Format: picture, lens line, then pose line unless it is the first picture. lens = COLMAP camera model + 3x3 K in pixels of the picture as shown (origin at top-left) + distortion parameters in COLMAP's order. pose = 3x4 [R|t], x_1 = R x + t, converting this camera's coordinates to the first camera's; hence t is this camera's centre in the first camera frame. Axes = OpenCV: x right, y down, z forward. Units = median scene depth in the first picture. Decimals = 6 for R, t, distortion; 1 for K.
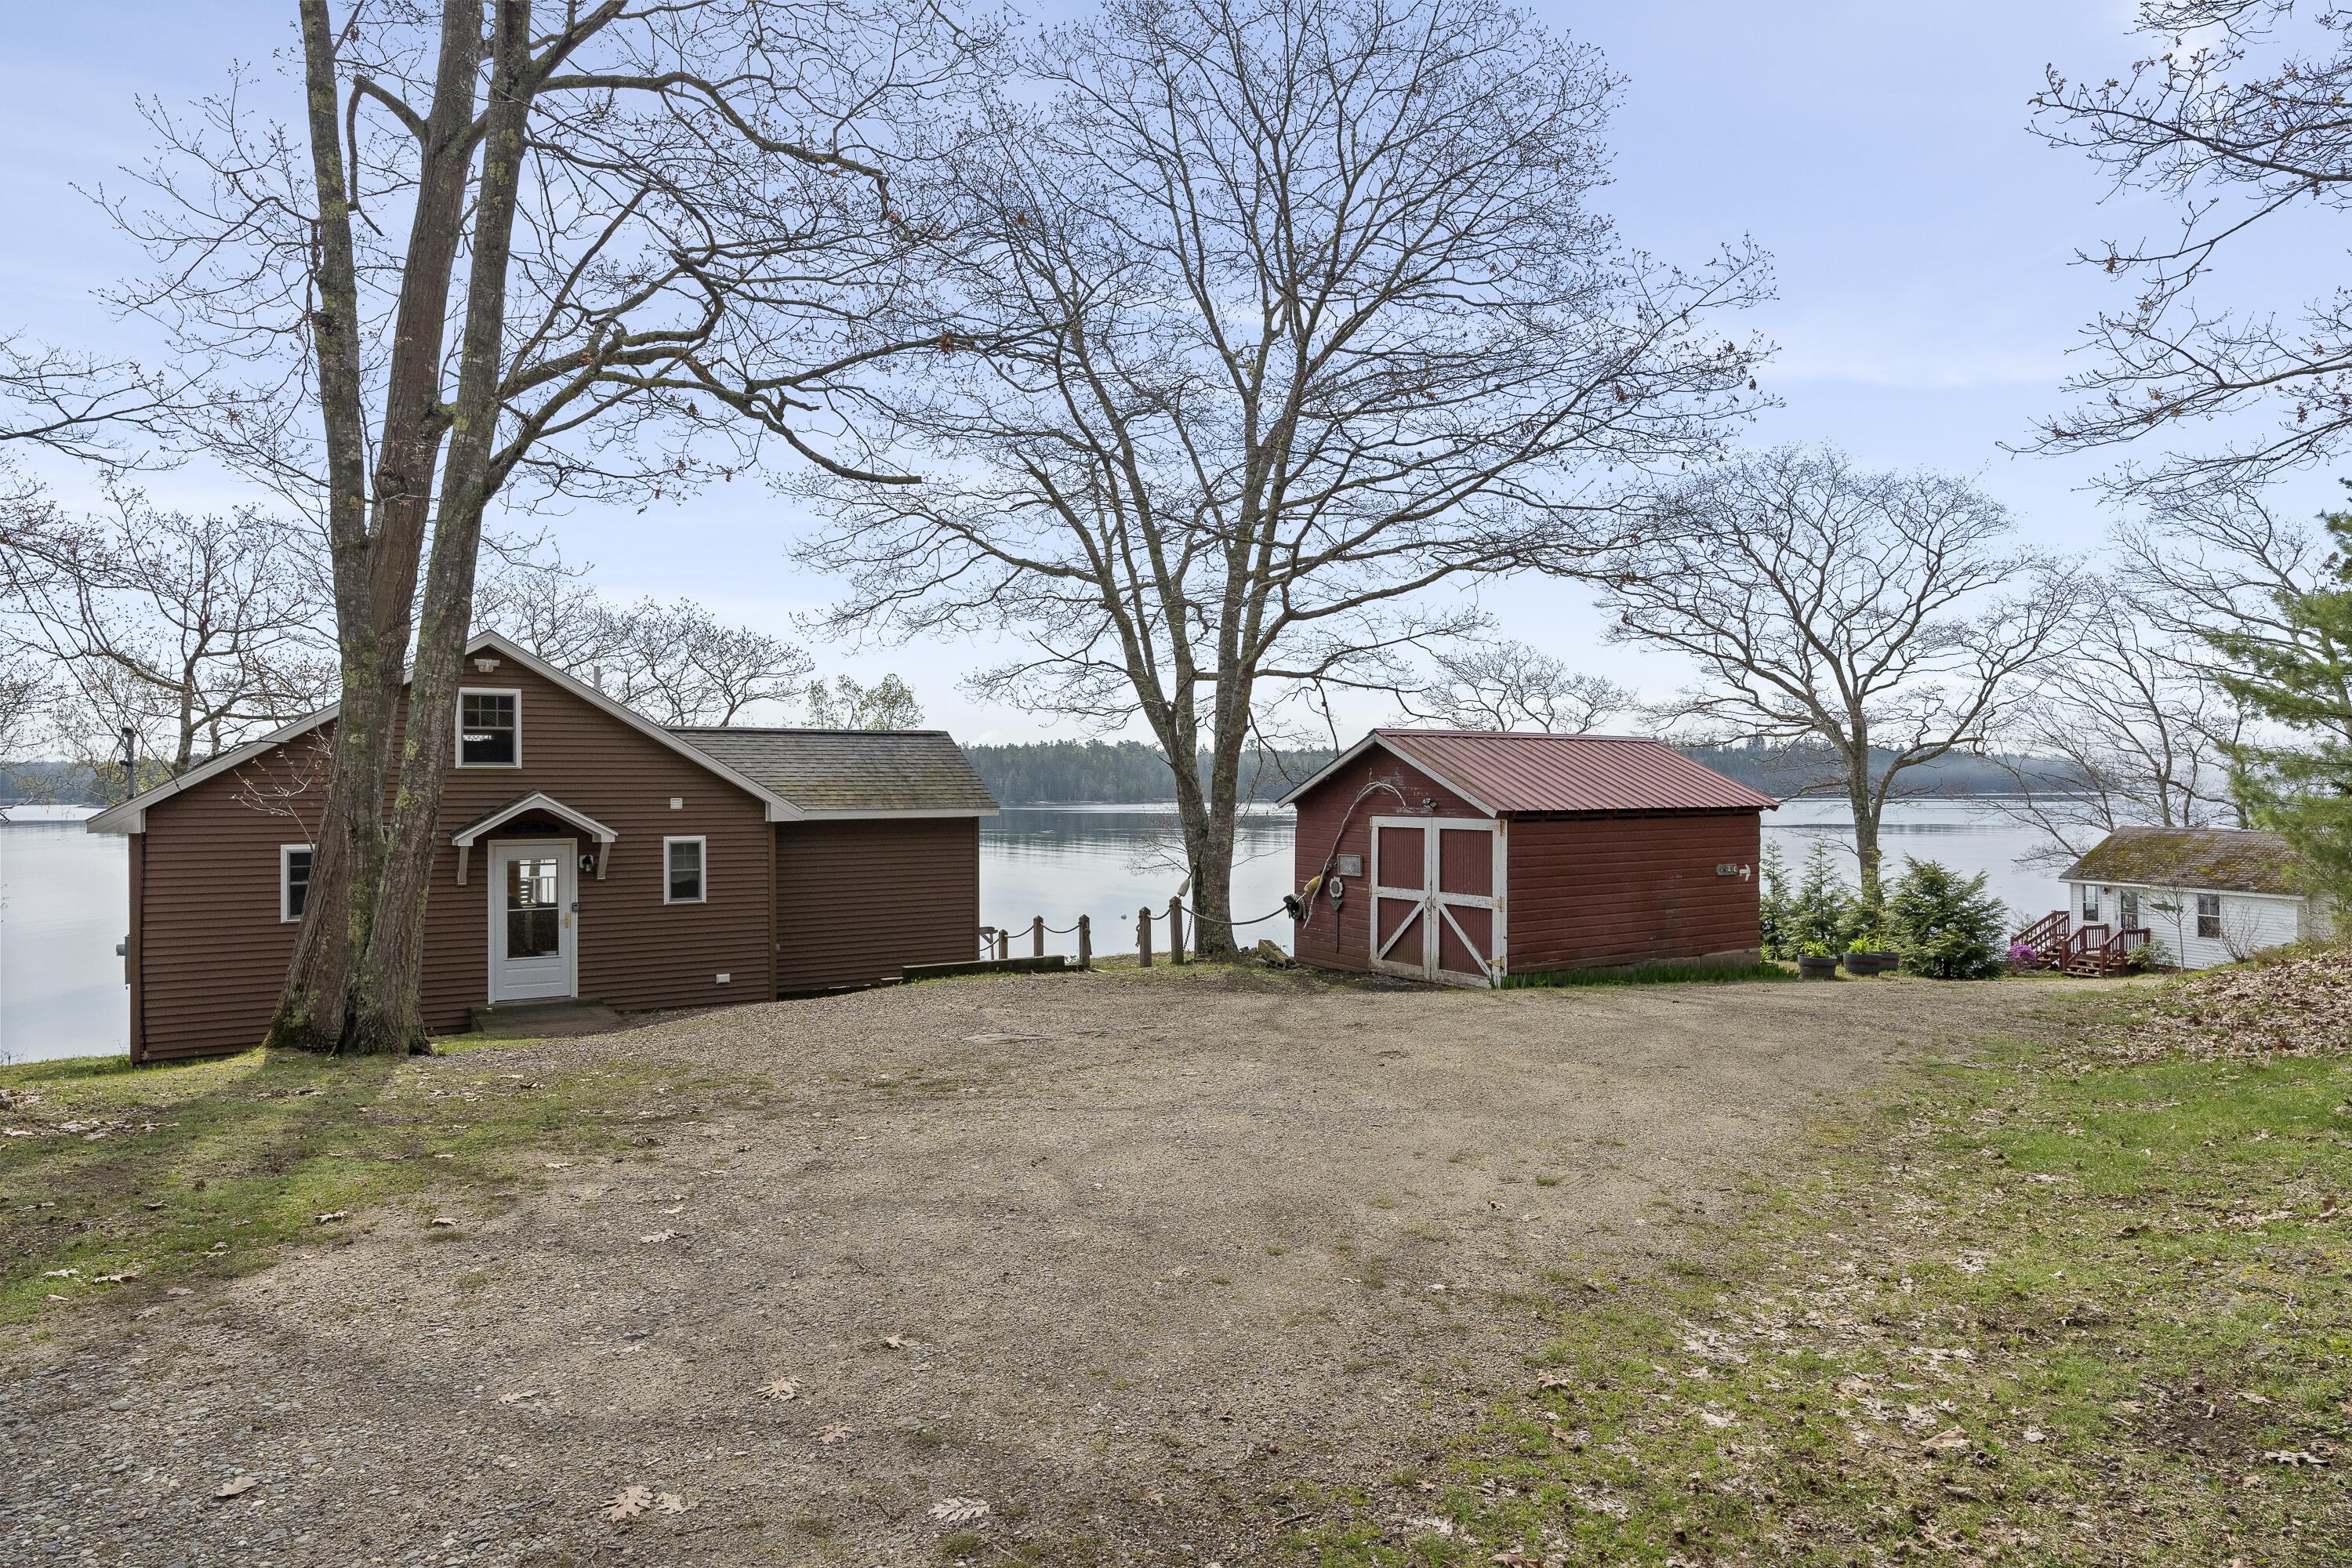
lens RADIAL K [[1384.2, 0, 1176.0], [0, 1384.2, 784.0], [0, 0, 1]] dist [0.026955, 0.000380]
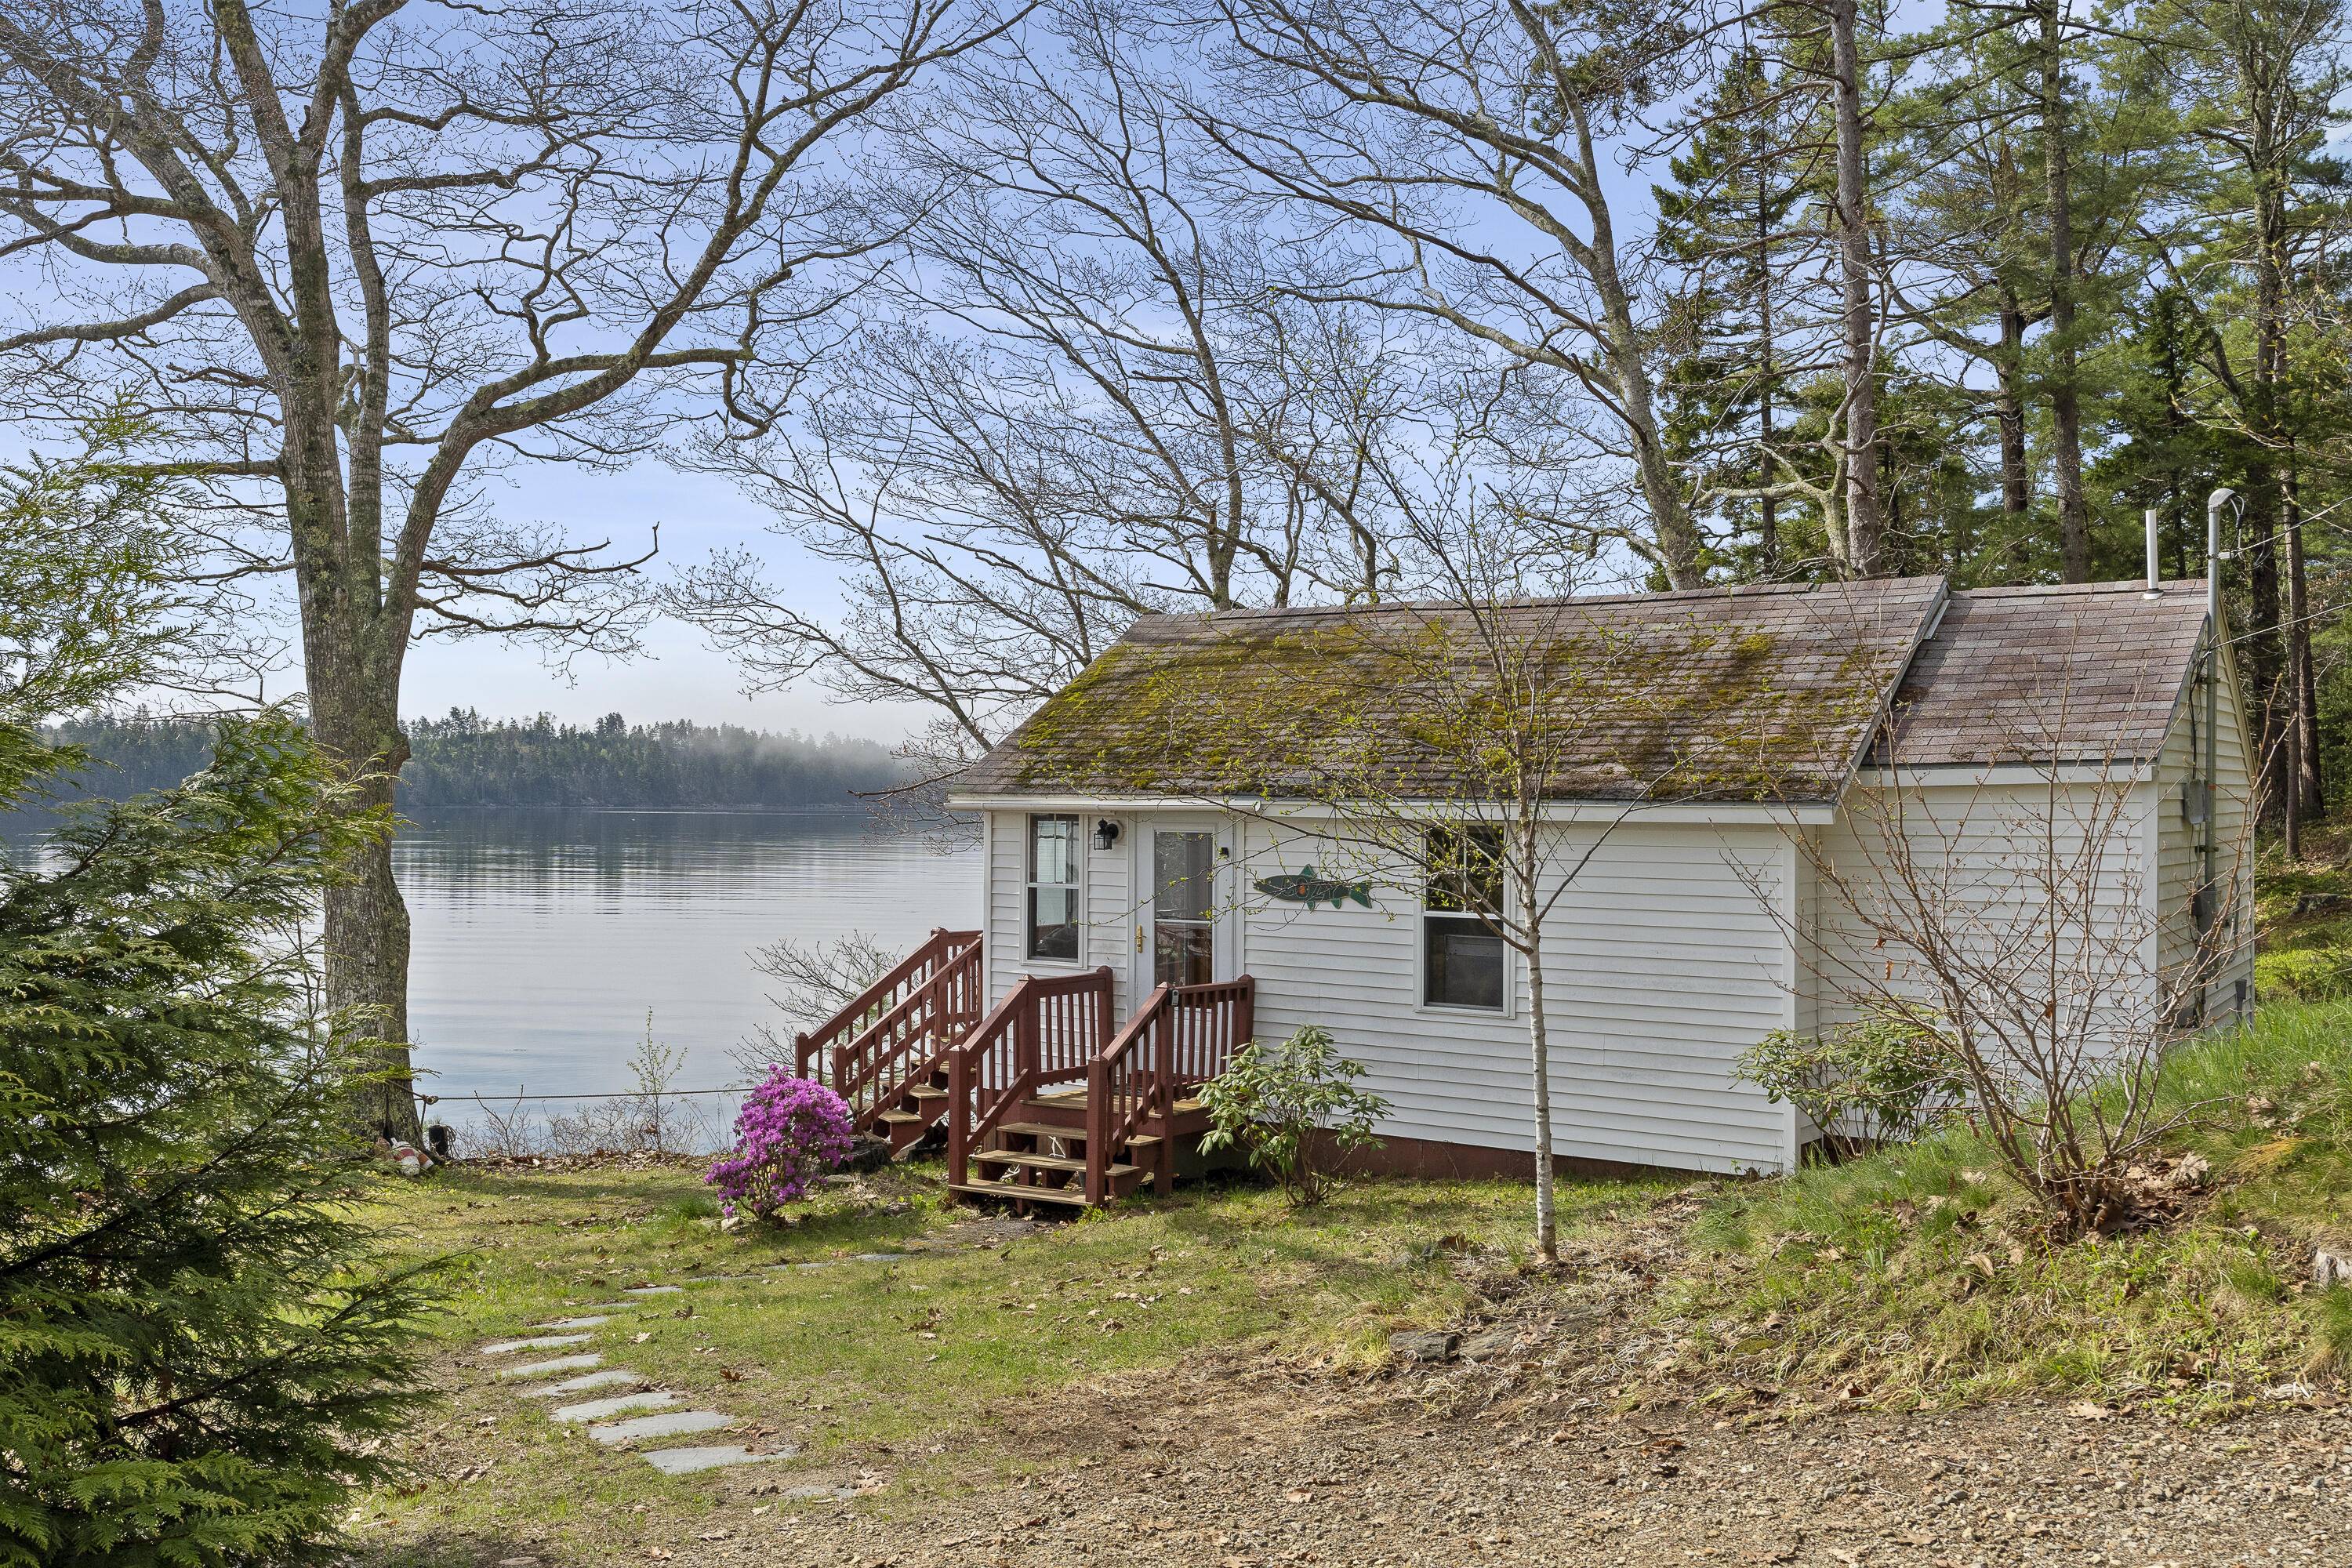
lens RADIAL K [[2129.5, 0, 1168.0], [0, 2129.5, 817.5], [0, 0, 1]] dist [0.009780, 0.000183]
pose [[0.802601, 0.002357, 0.596512, 0.455216], [-0.008250, 0.999940, 0.007149, 0.071356], [-0.596460, -0.010659, 0.802572, 0.702022]]
